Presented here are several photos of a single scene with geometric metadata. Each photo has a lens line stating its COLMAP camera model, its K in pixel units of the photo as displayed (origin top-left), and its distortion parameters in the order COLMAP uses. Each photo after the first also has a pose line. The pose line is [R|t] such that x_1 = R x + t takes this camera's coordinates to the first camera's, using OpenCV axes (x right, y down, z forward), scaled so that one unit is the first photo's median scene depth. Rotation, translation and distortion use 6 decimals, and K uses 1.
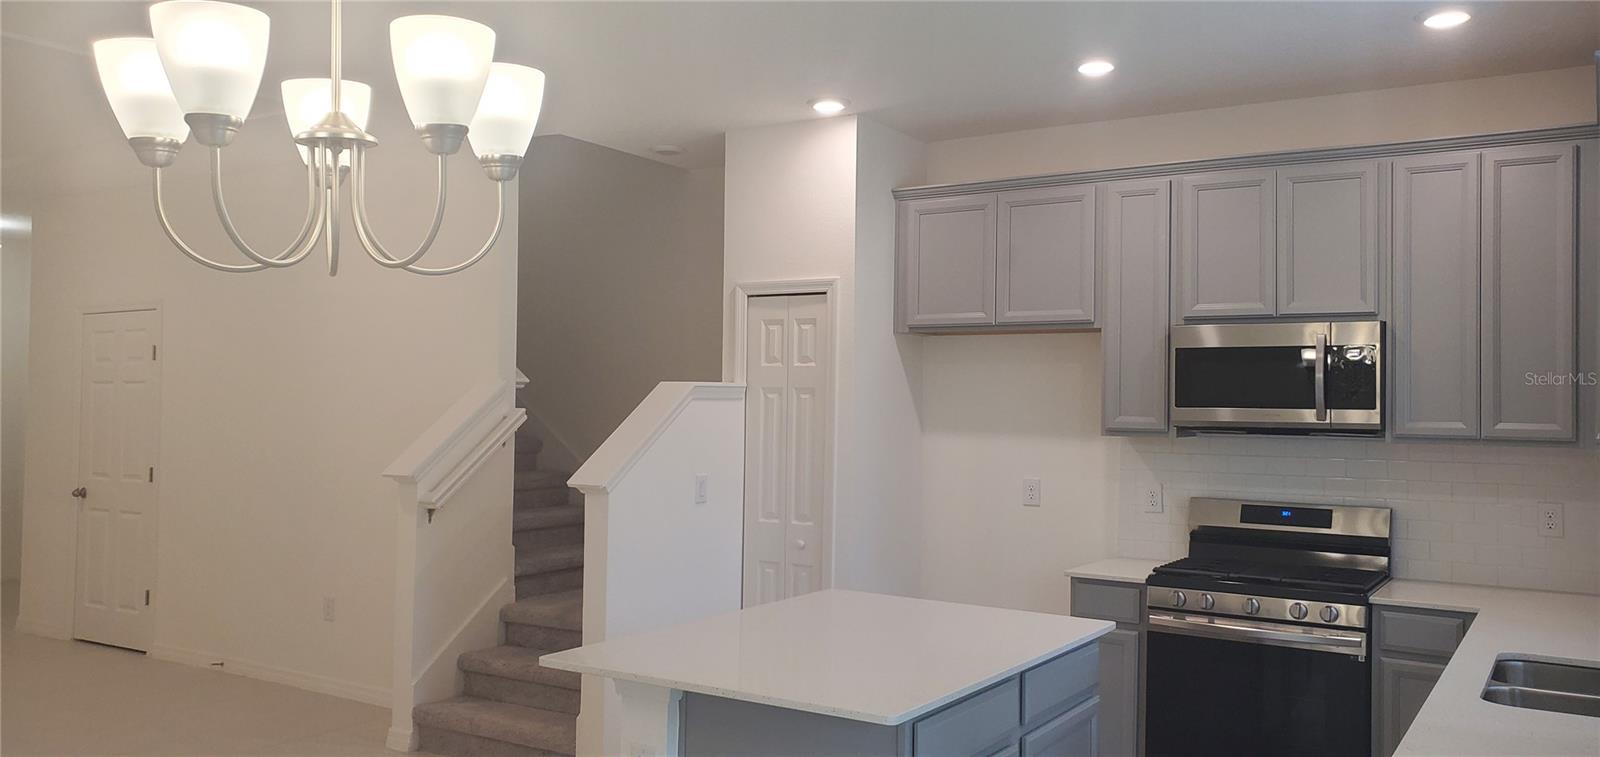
lens RADIAL K [[1230.2, 0, 800.0], [0, 1230.2, 378.5], [0, 0, 1]] dist [0.251518, -0.686851]
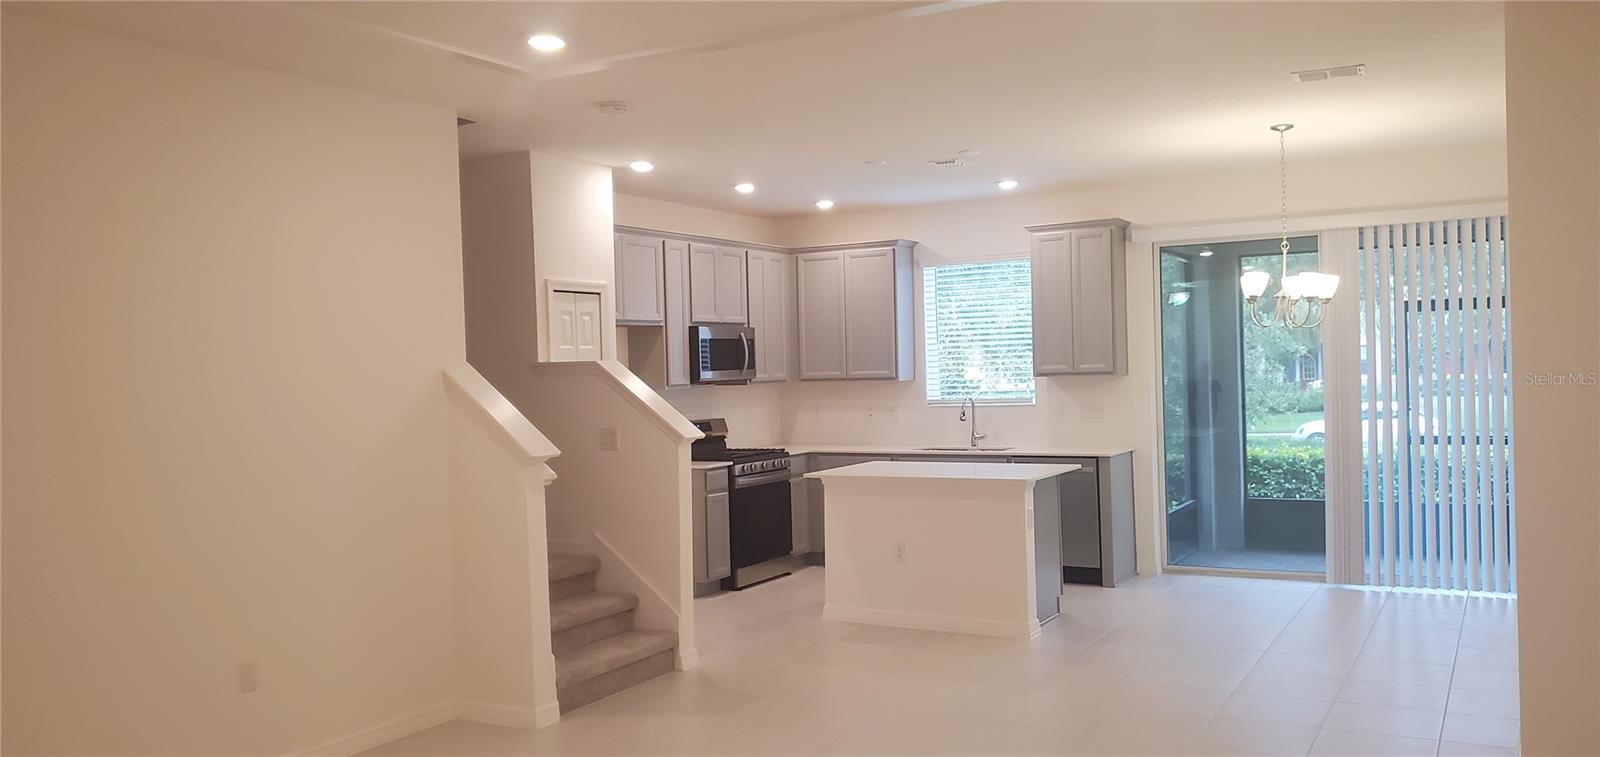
lens RADIAL K [[1147.1, 0, 773.2], [0, 1147.1, 384.7], [0, 0, 1]] dist [0.227171, -0.682930]
pose [[0.003006, -0.030088, 0.999543, -1.260218], [0.010637, 0.999492, 0.030054, -0.005992], [-0.999939, 0.010542, 0.003325, 0.821618]]
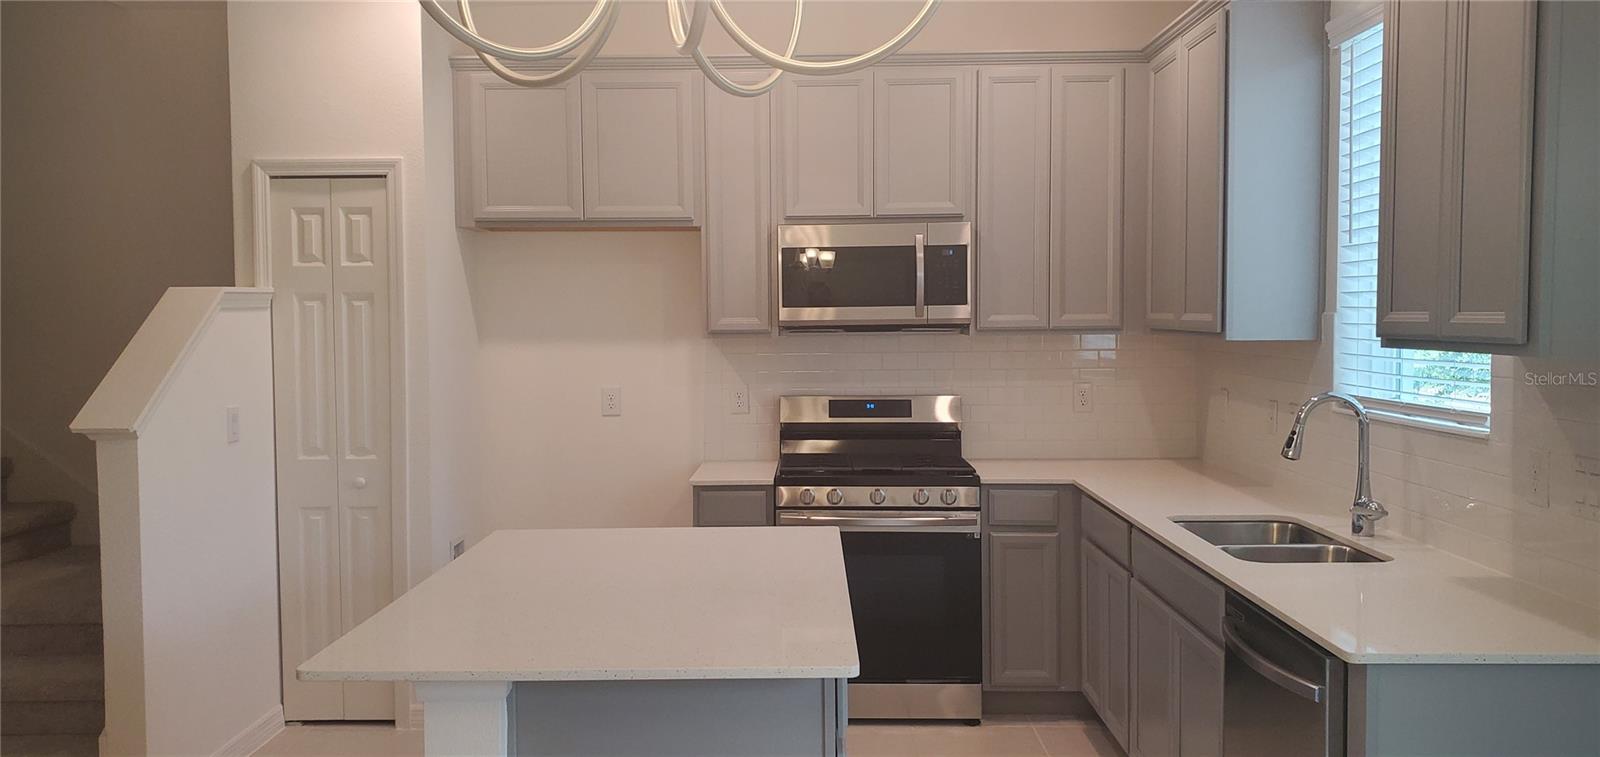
lens RADIAL K [[1230.2, 0, 800.0], [0, 1230.2, 378.5], [0, 0, 1]] dist [0.251518, -0.686851]
pose [[0.855476, -0.051269, 0.515298, -0.183349], [0.010810, 0.996638, 0.081212, -0.000391], [-0.517729, -0.063904, 0.853155, 0.138567]]
